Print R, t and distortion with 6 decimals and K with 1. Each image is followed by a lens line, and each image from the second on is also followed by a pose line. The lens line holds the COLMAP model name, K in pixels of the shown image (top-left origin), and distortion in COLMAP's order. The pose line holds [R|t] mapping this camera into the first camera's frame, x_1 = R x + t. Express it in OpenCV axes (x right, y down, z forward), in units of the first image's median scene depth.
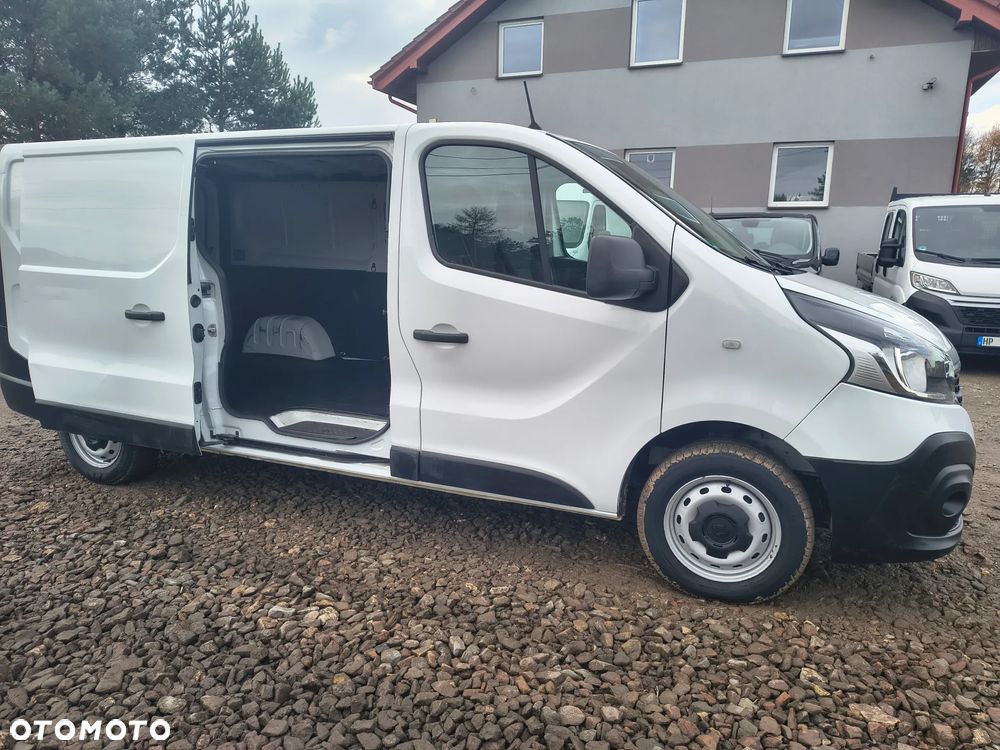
lens RADIAL K [[687.6, 0, 511.6], [0, 687.6, 386.3], [0, 0, 1]] dist [0.038612, -0.036564]
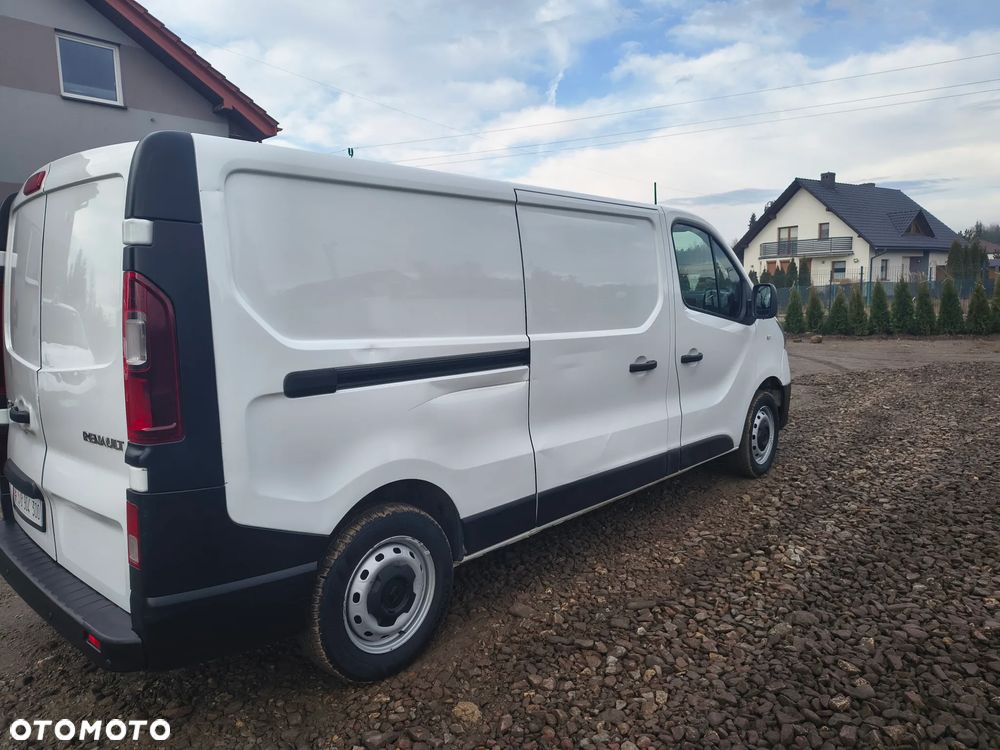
lens RADIAL K [[687.6, 0, 501.1], [0, 687.6, 376.7], [0, 0, 1]] dist [0.038612, -0.036564]
pose [[0.343690, -0.139714, 0.928632, -1.669349], [0.213646, 0.974573, 0.067555, -0.230485], [-0.914458, 0.175180, 0.364800, 0.924541]]
